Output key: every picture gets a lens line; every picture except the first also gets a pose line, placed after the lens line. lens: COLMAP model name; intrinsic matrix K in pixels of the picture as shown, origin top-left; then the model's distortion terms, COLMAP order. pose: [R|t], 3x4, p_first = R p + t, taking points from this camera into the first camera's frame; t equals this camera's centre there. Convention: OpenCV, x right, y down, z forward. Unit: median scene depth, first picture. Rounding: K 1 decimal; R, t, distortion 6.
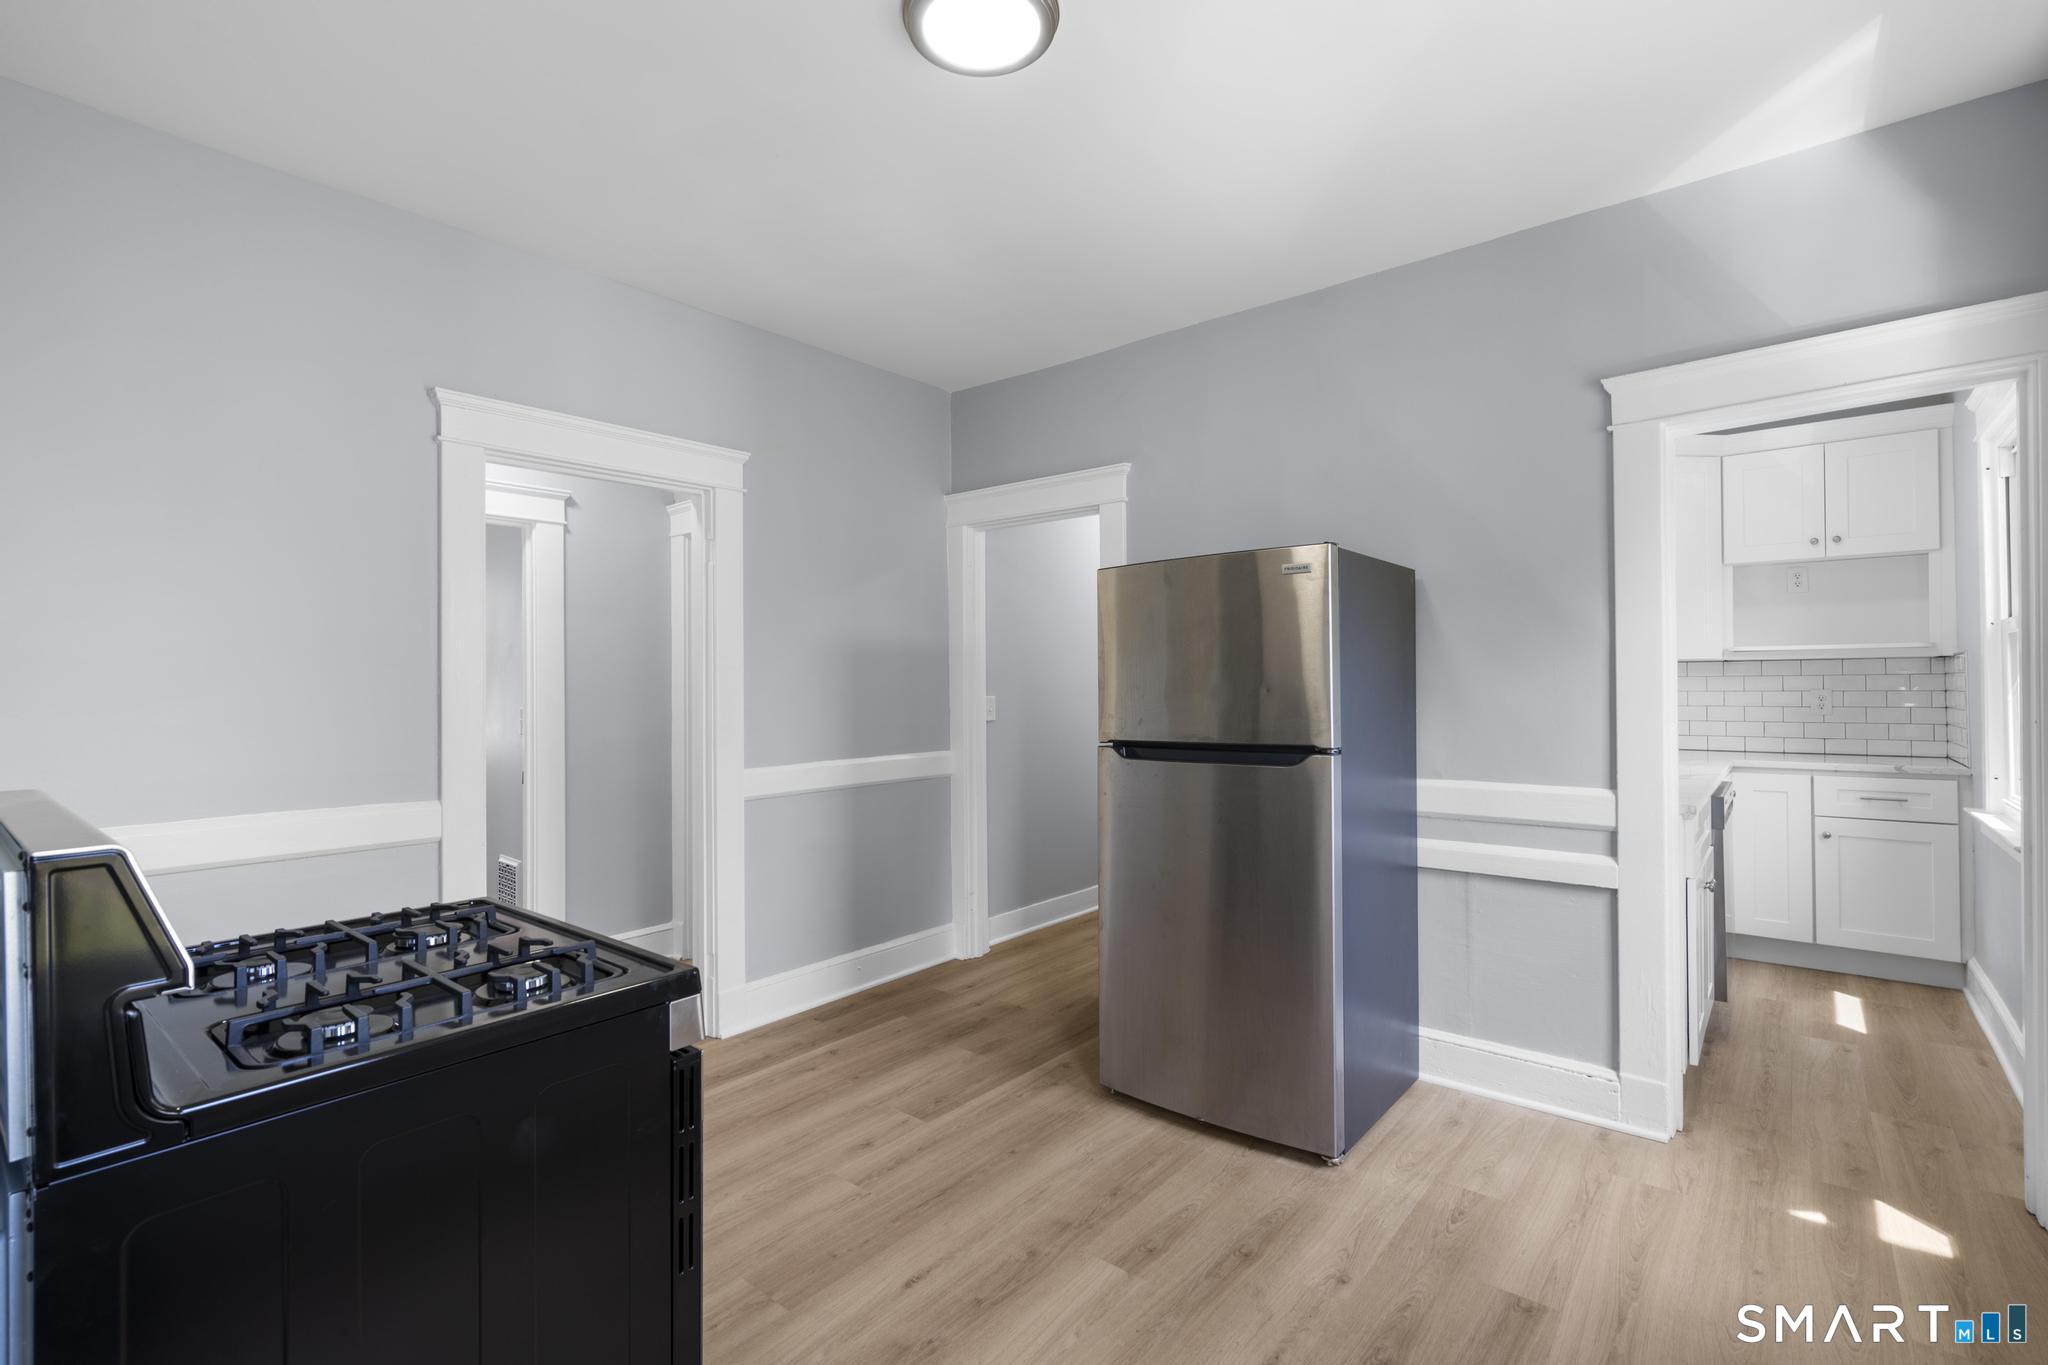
lens RADIAL K [[932.2, 0, 1036.4], [0, 932.2, 679.2], [0, 0, 1]] dist [0.003814, 0.000463]
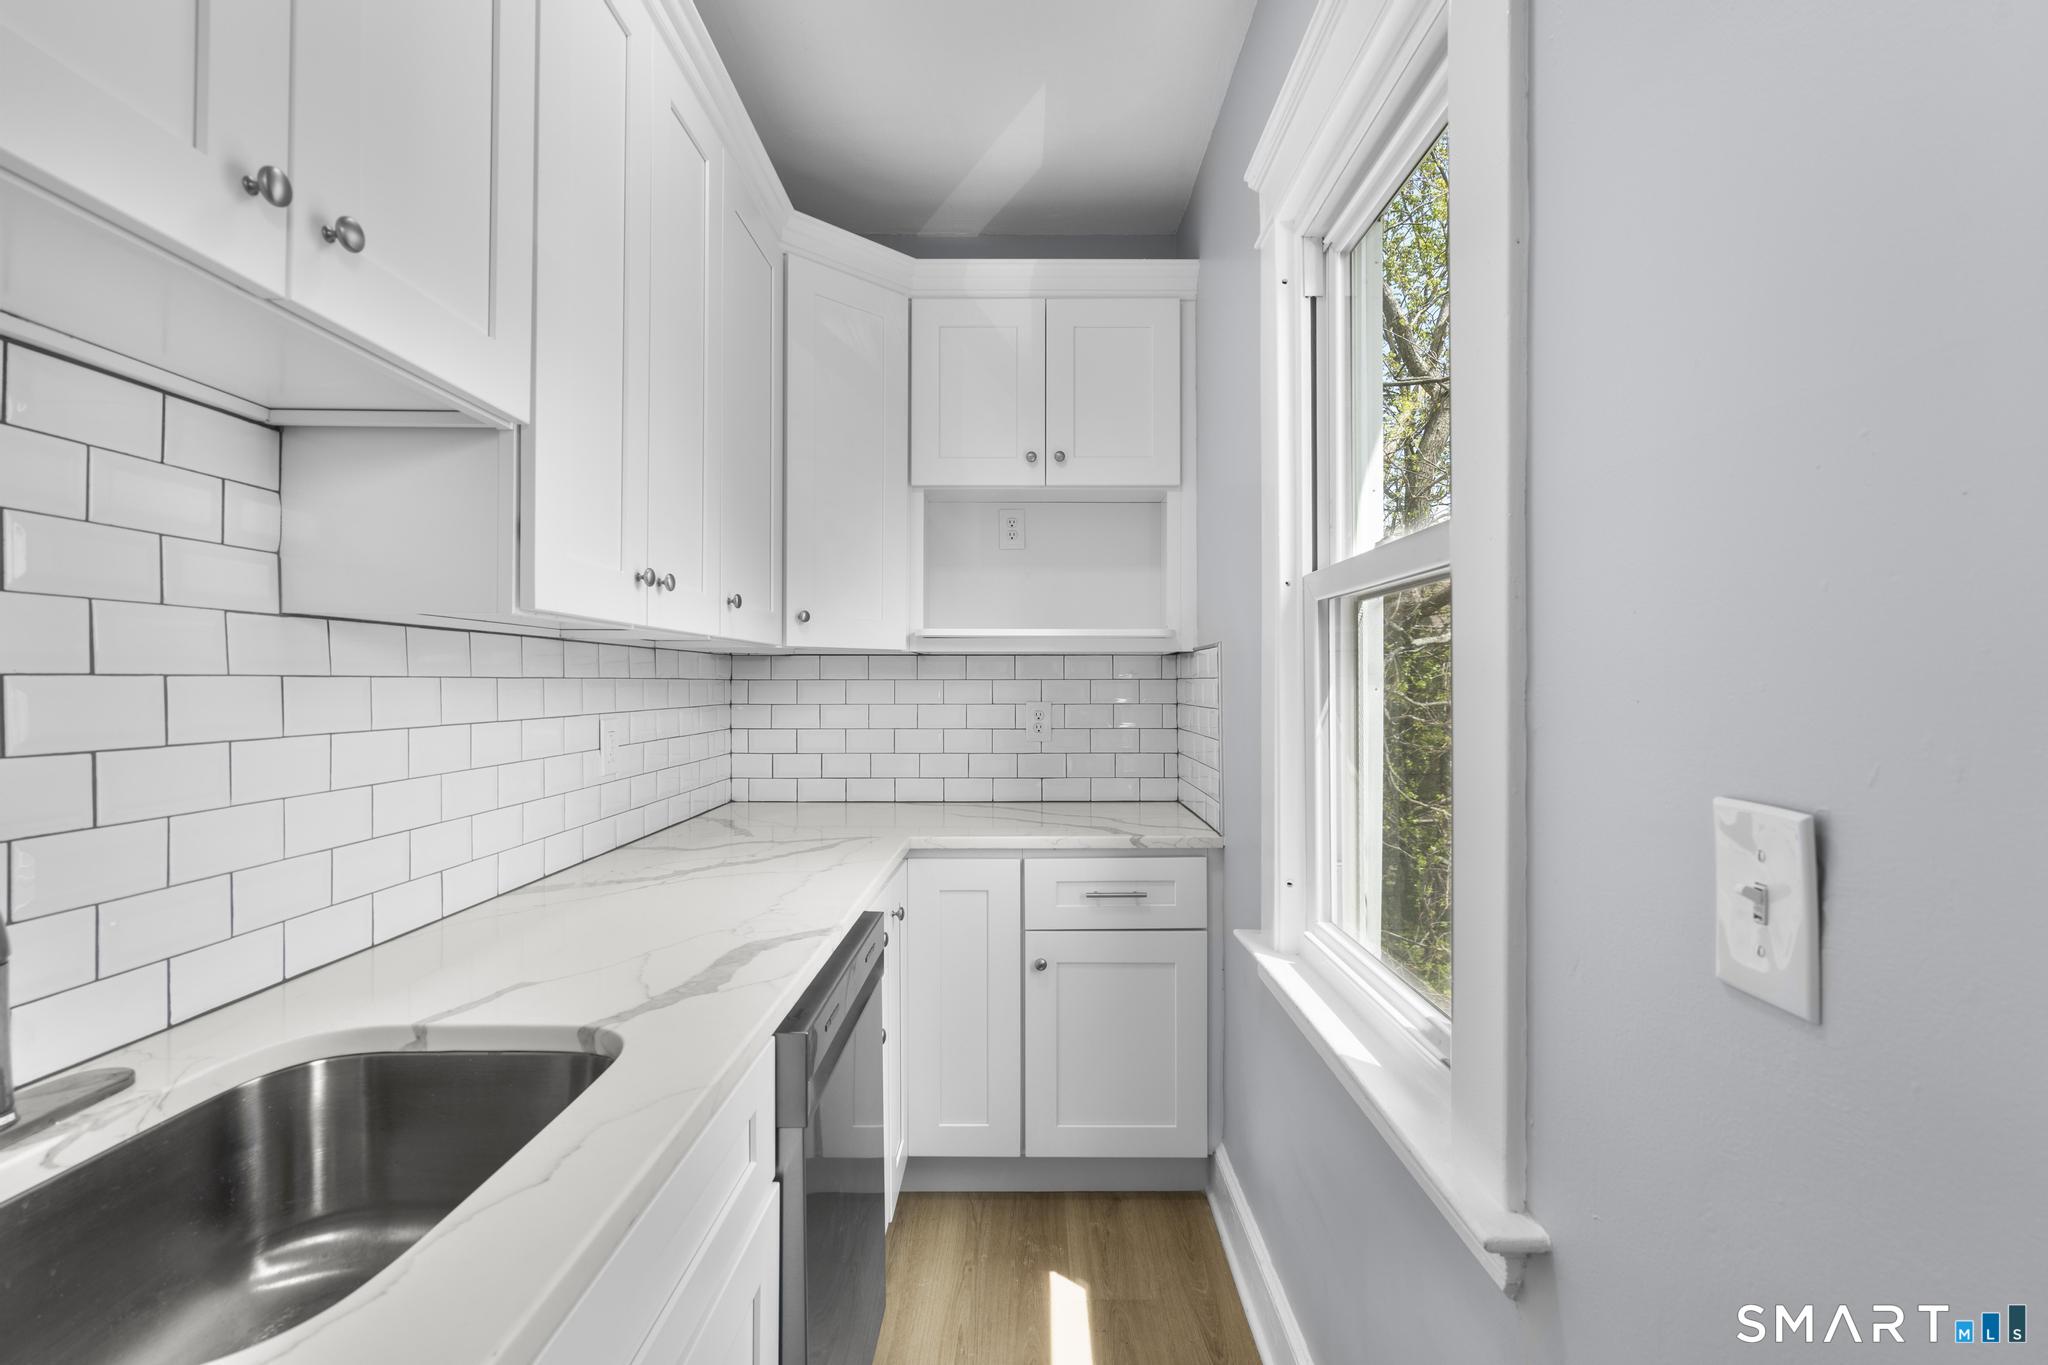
lens RADIAL K [[932.2, 0, 1025.9], [0, 932.2, 677.5], [0, 0, 1]] dist [0.003814, 0.000463]
pose [[0.779781, 0.009461, 0.625981, 0.478906], [-0.009693, 0.999948, -0.003038, -0.004175], [-0.625977, -0.003699, 0.779833, 0.561420]]
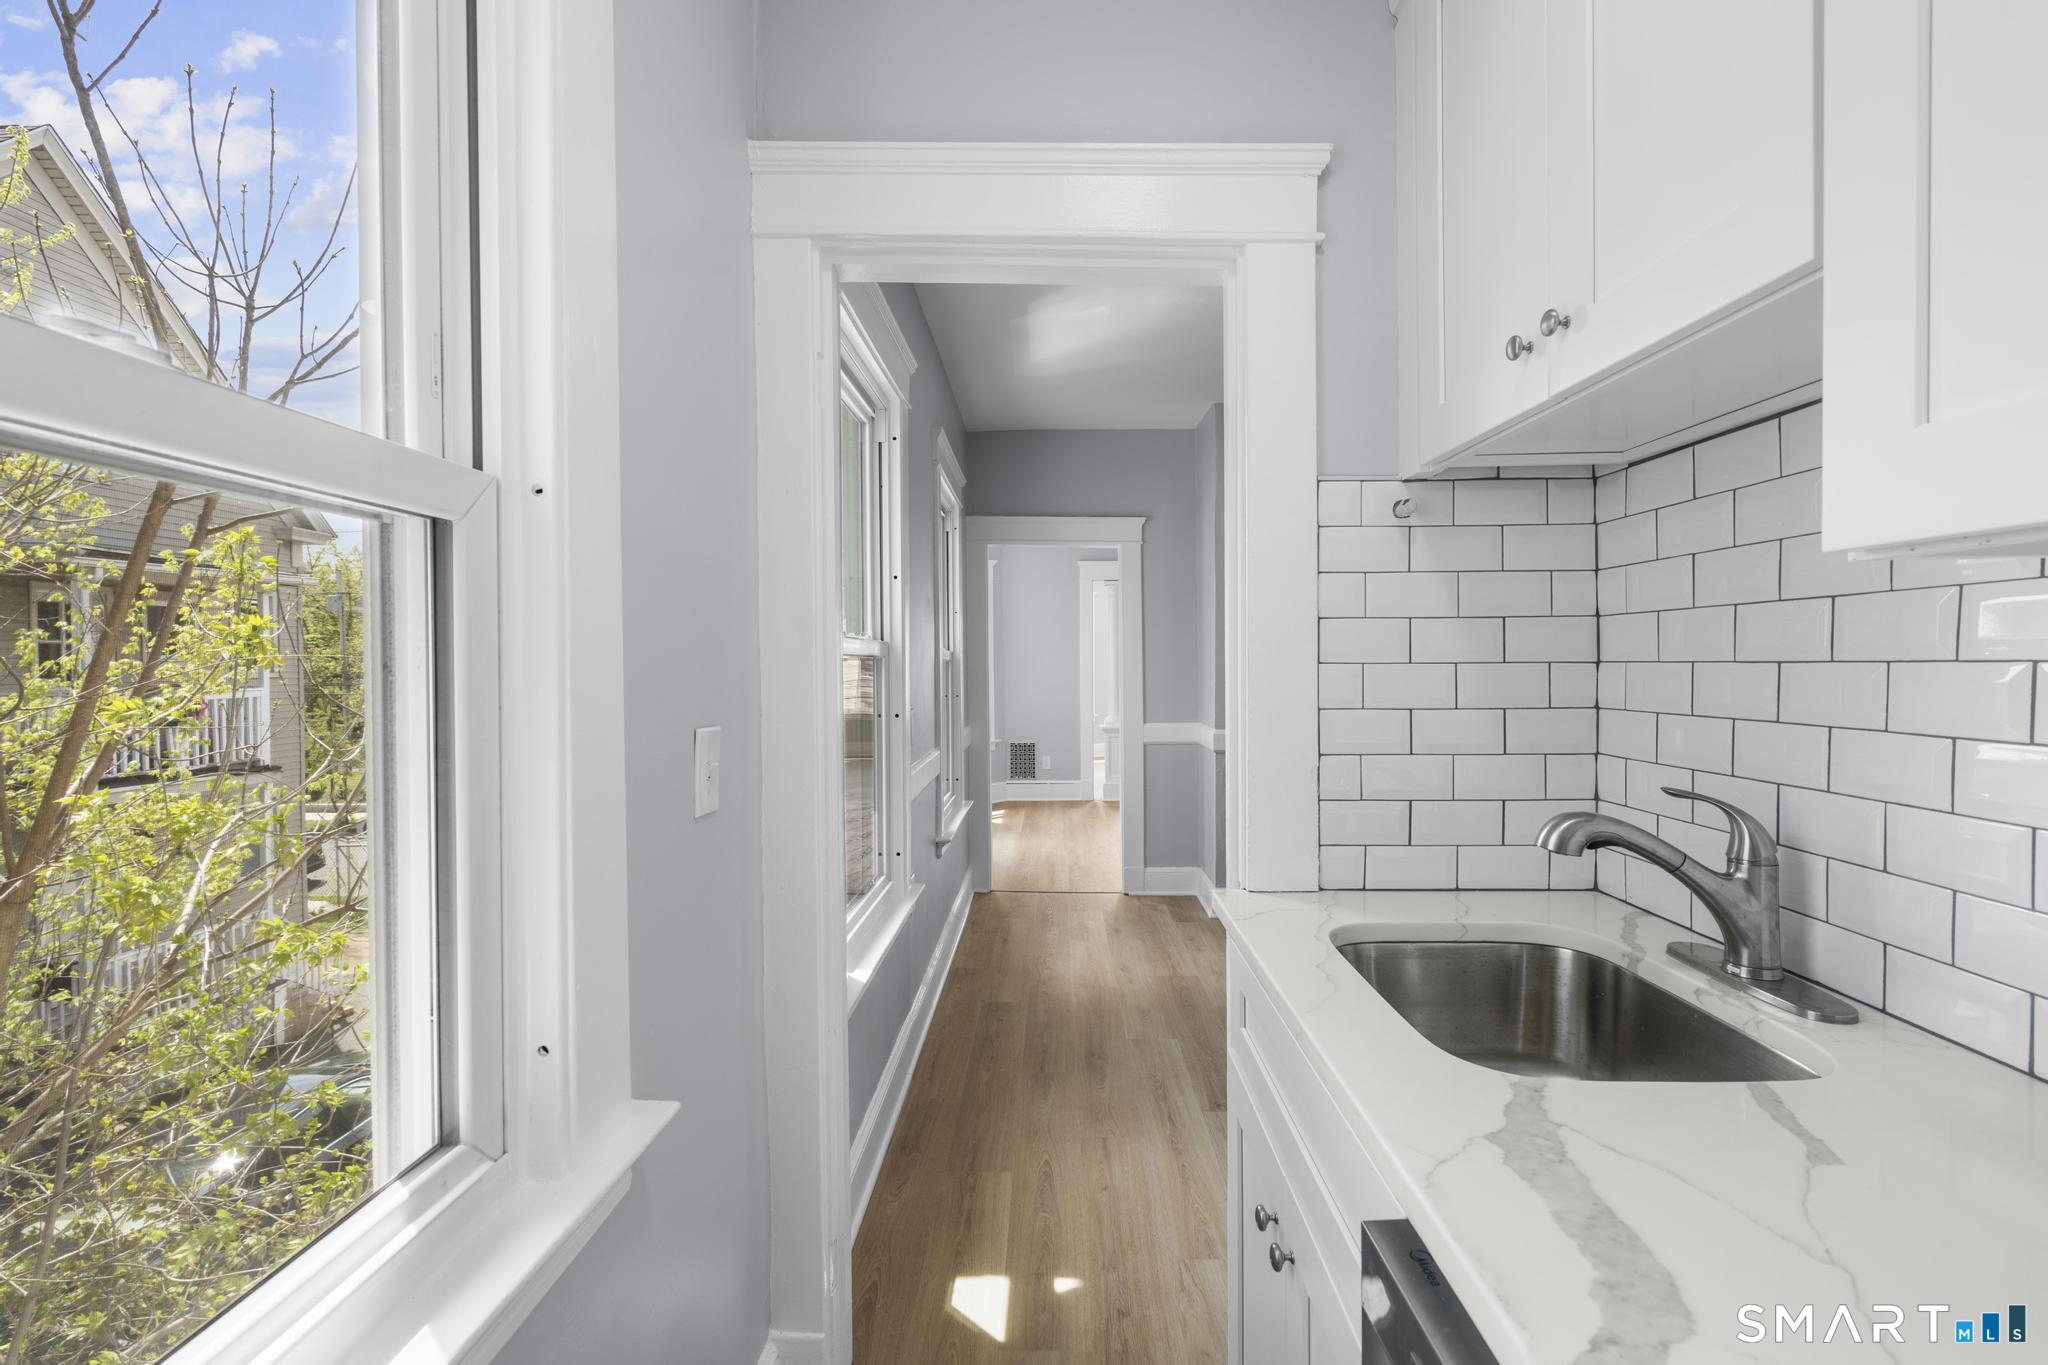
lens RADIAL K [[932.2, 0, 1028.3], [0, 932.2, 676.8], [0, 0, 1]] dist [0.003814, 0.000463]
pose [[-0.796390, 0.019922, -0.604455, 0.837655], [0.014872, 0.999800, 0.013357, -0.006407], [0.604600, 0.001648, -0.796528, 1.022230]]
